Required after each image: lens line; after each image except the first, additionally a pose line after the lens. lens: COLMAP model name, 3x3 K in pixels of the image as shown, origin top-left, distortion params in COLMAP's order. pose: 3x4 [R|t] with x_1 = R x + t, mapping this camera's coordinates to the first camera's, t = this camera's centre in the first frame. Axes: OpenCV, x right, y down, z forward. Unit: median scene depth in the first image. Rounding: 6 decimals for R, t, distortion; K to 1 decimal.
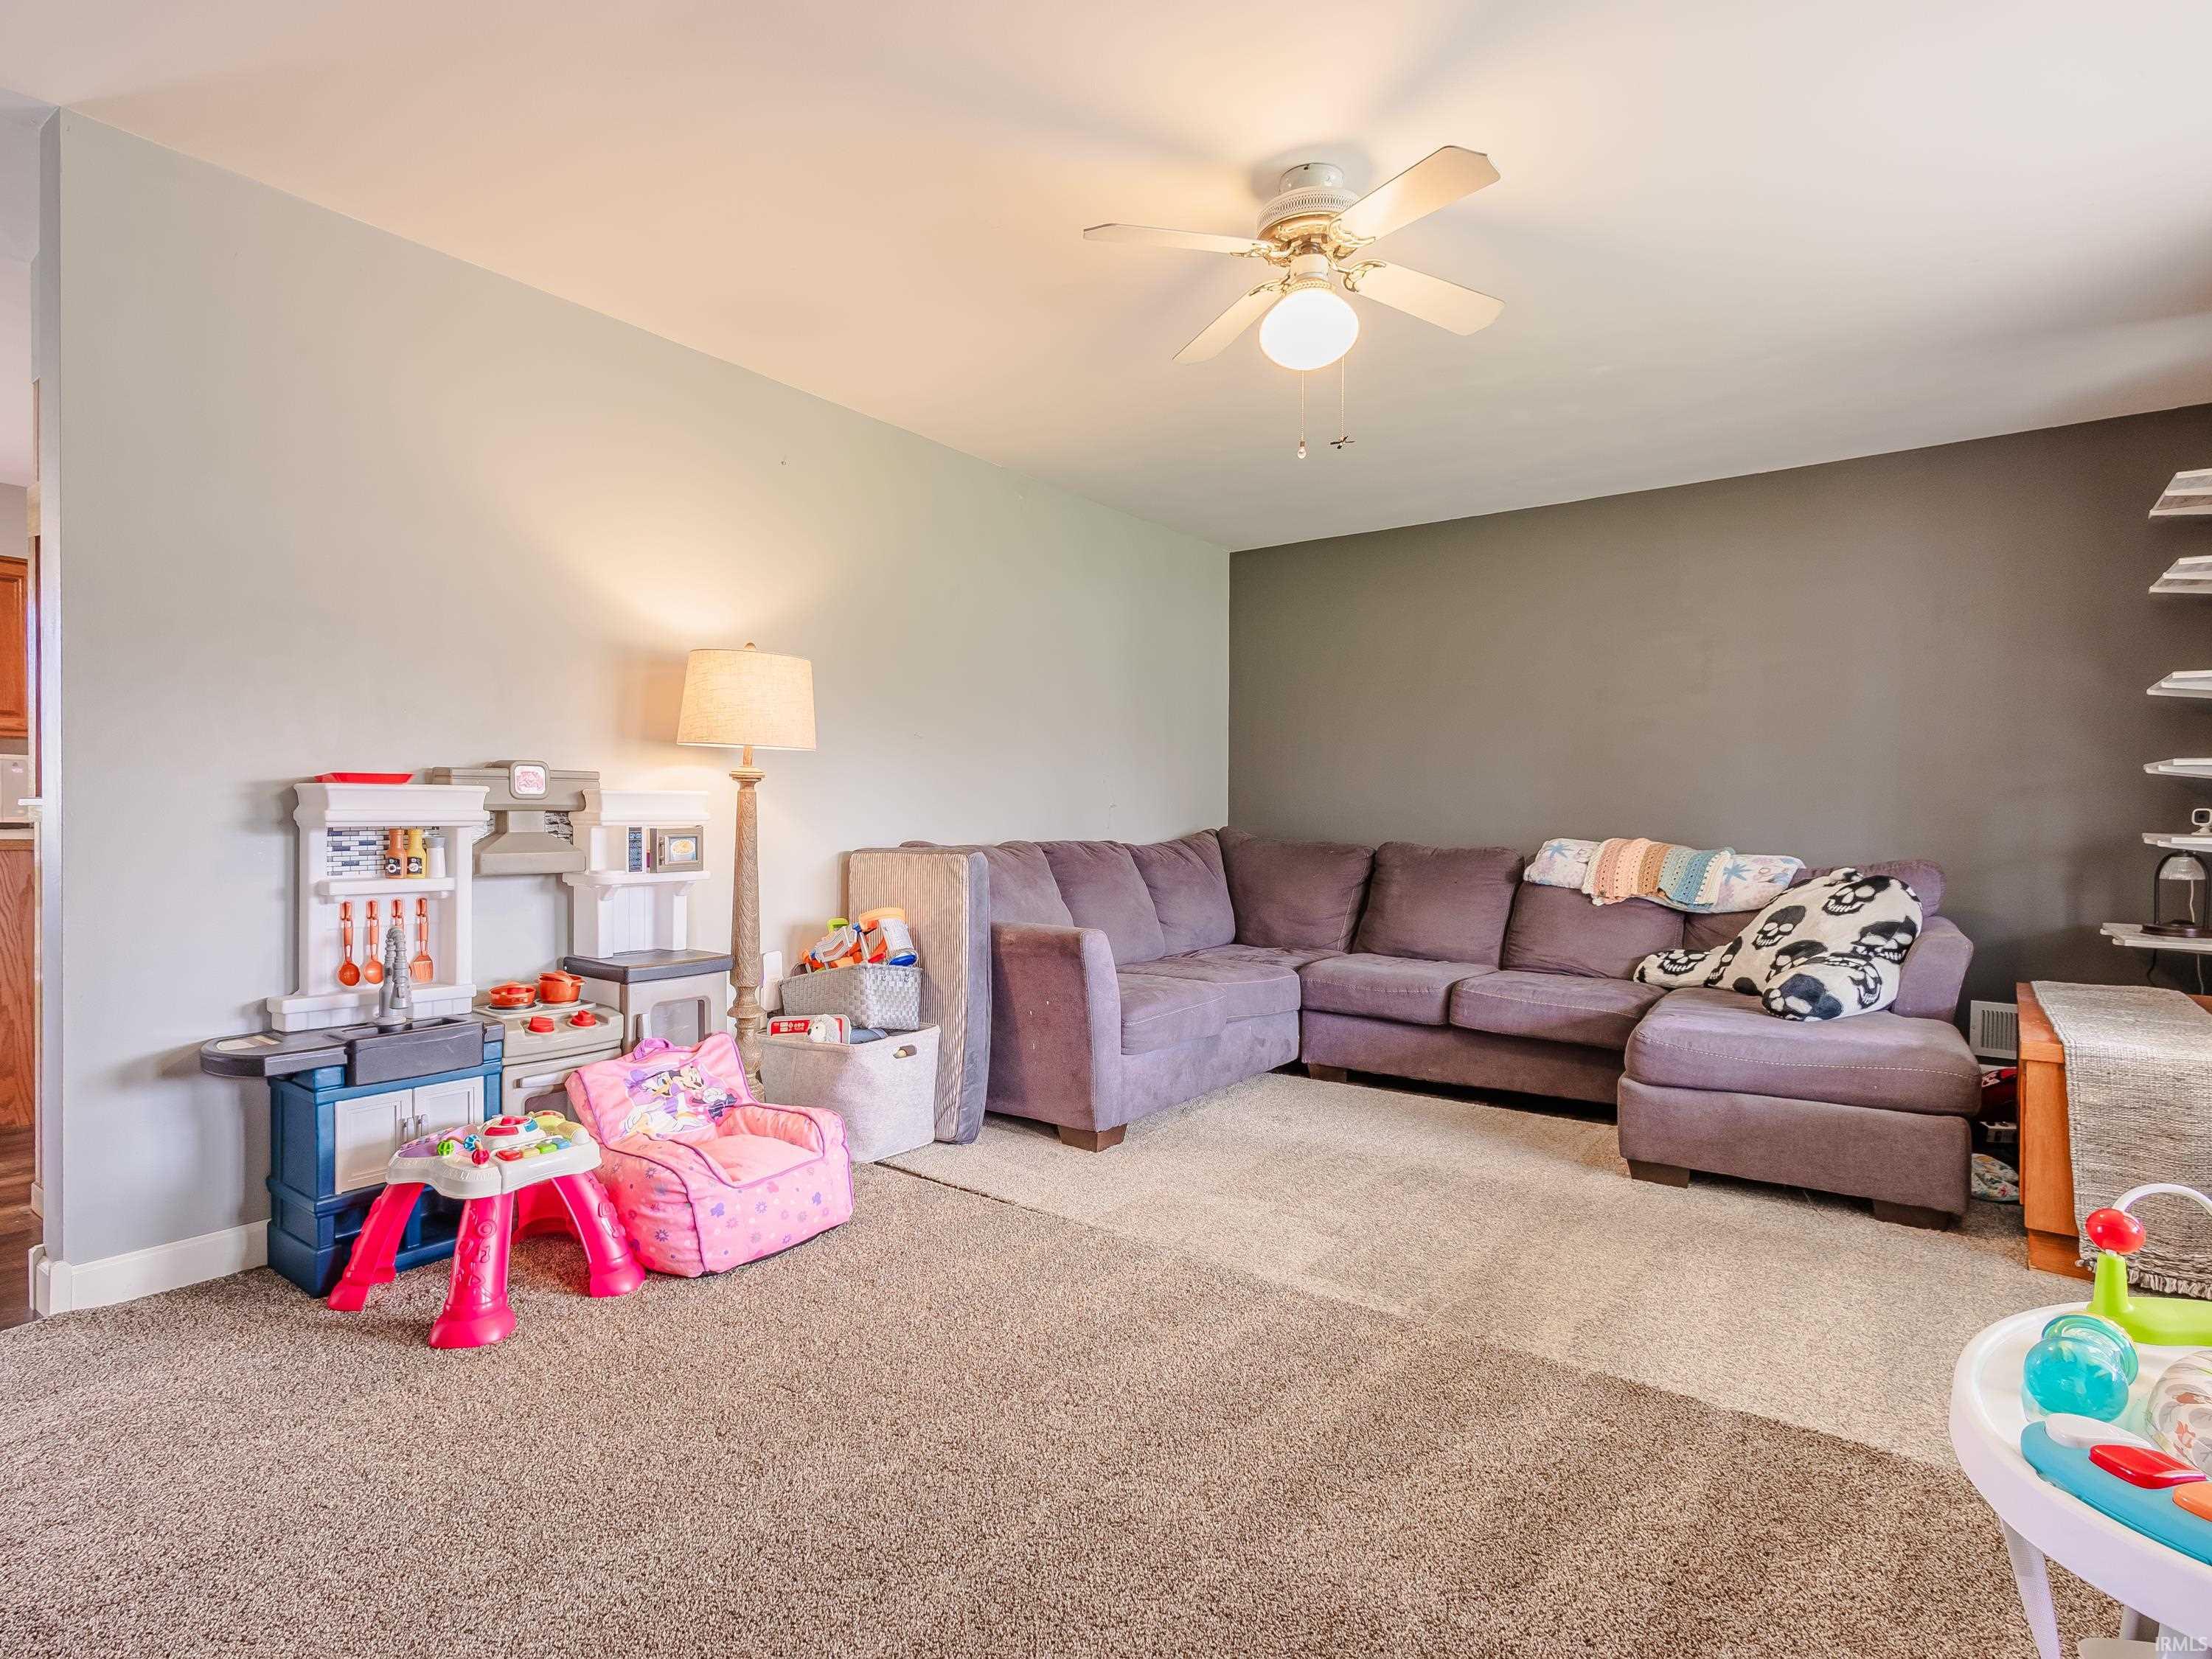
lens RADIAL K [[1119.9, 0, 1128.4], [0, 1119.9, 816.6], [0, 0, 1]] dist [0.009012, 0.000464]
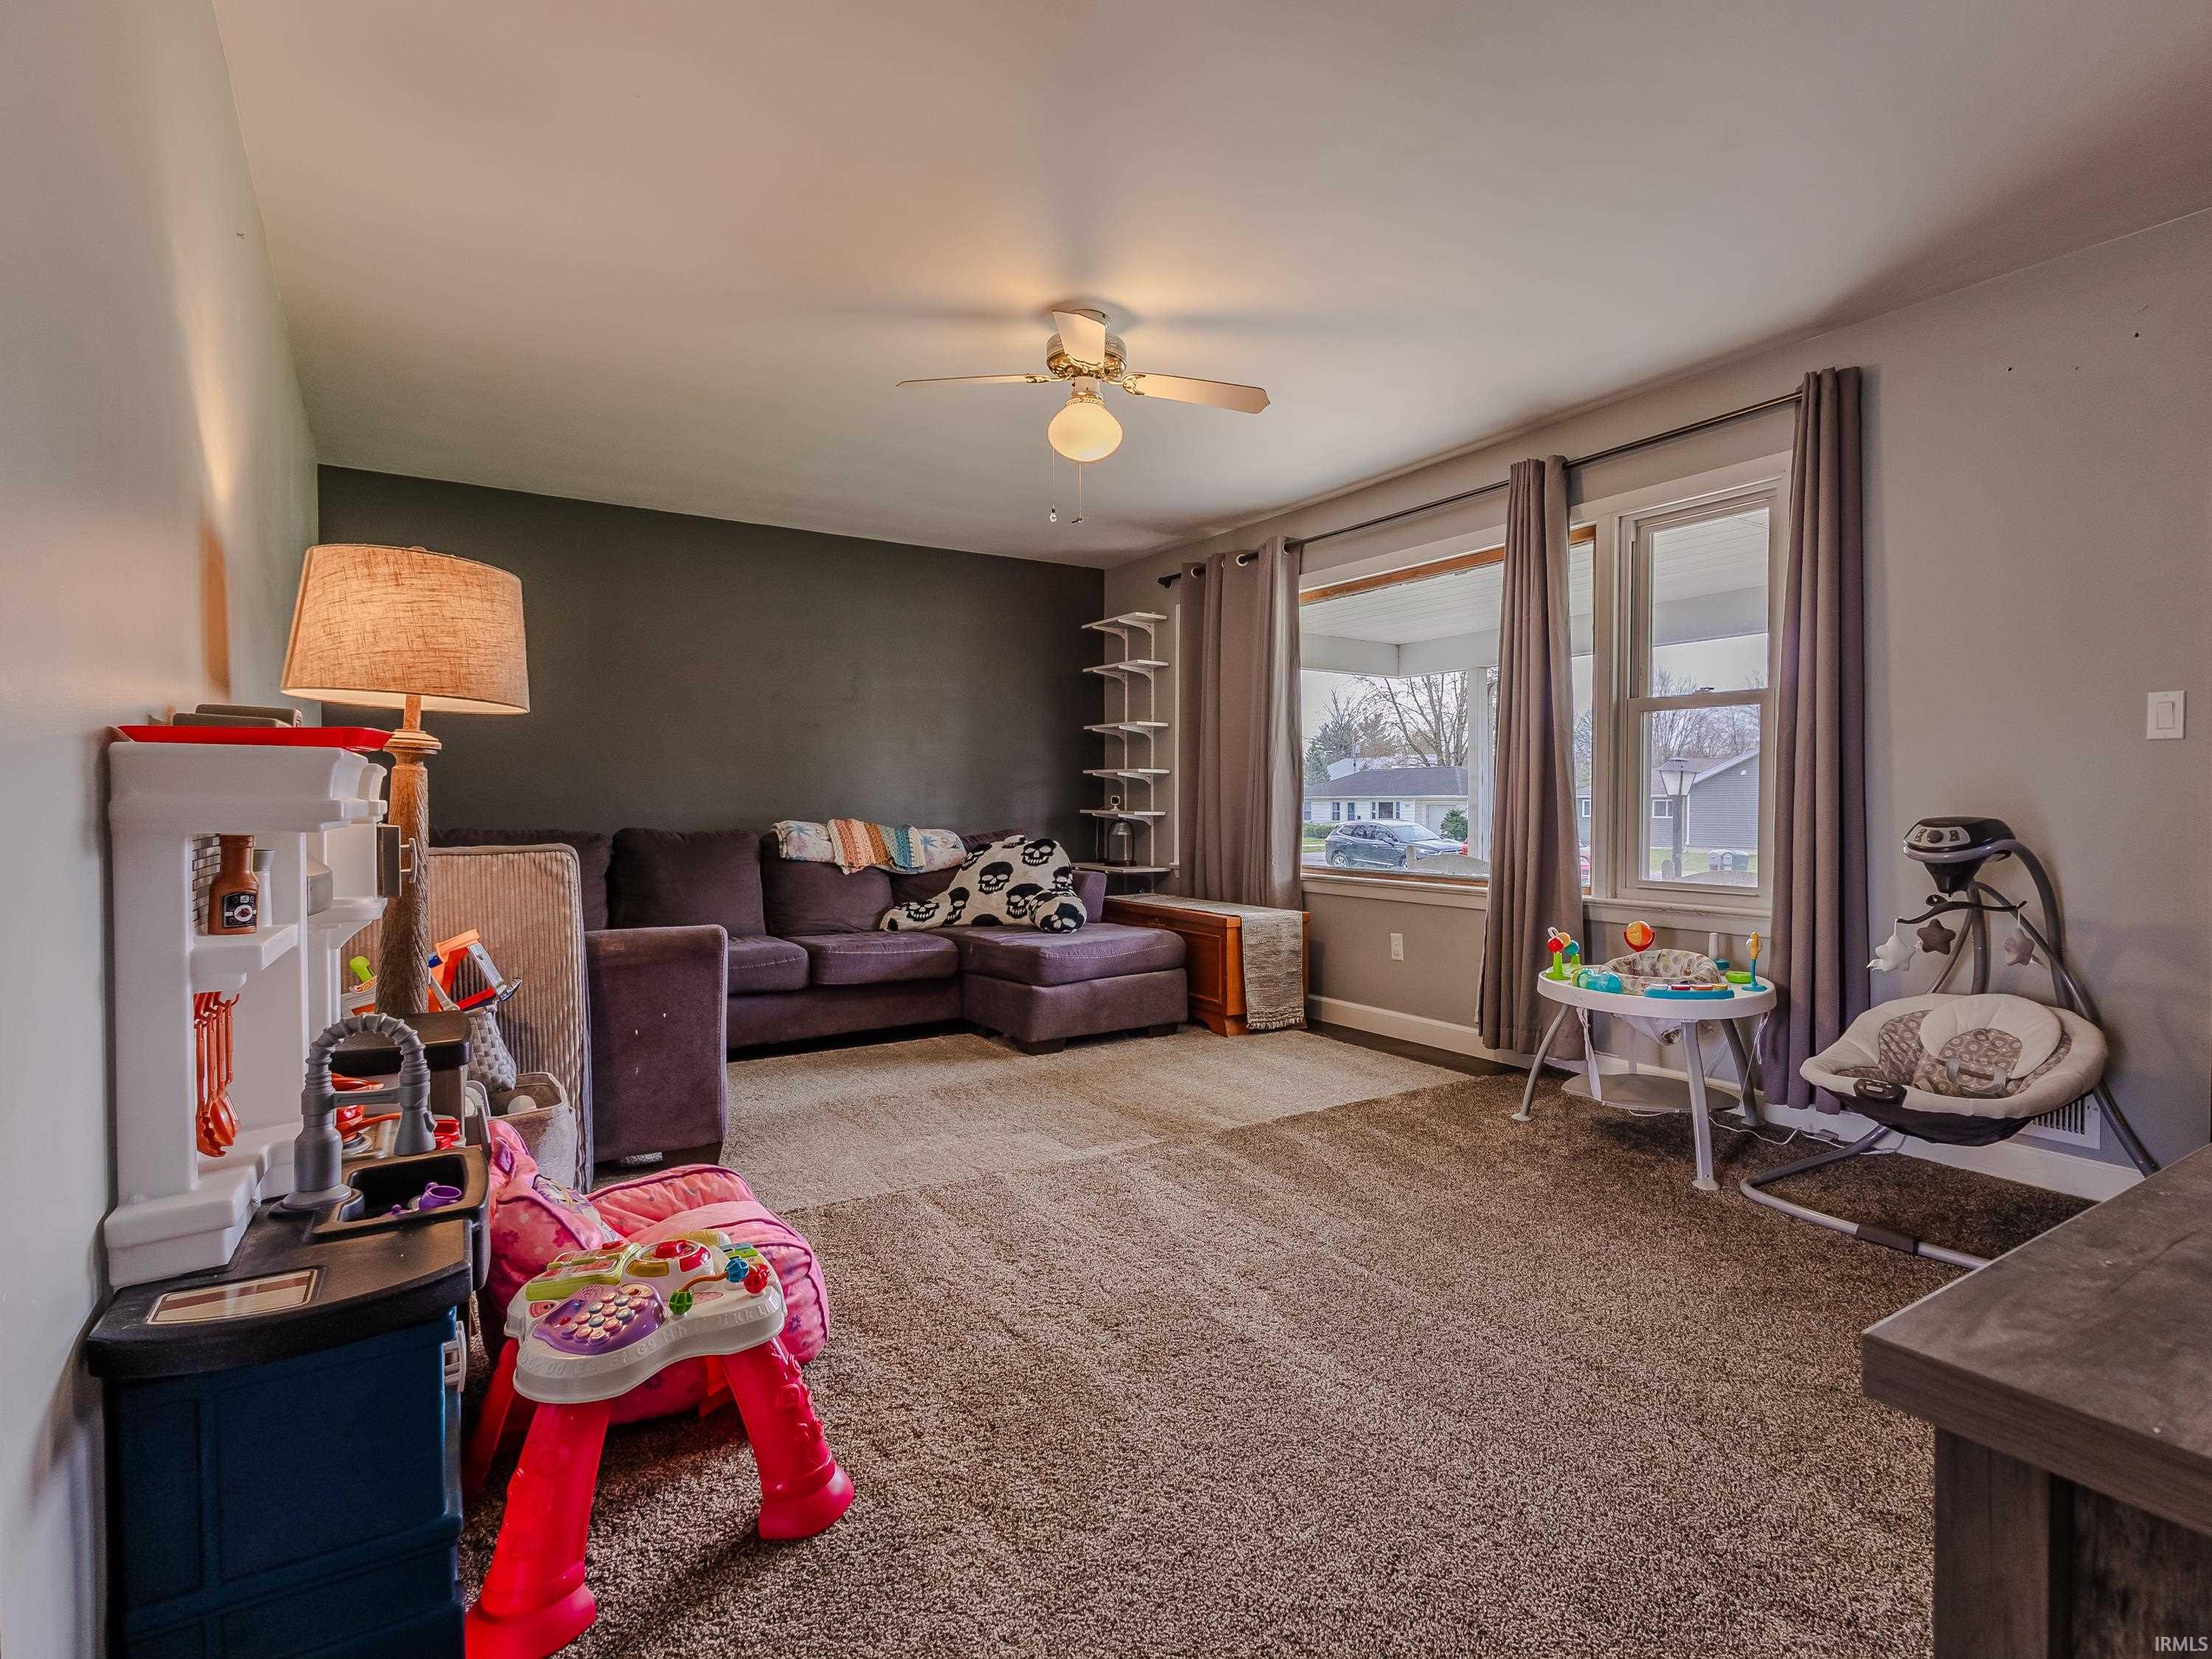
lens RADIAL K [[1119.9, 0, 1128.4], [0, 1119.9, 816.6], [0, 0, 1]] dist [0.009012, 0.000464]
pose [[0.363431, -0.015858, 0.931486, -0.747752], [0.002522, 0.999868, 0.016038, -0.002900], [-0.931618, -0.003480, 0.363423, 0.337032]]
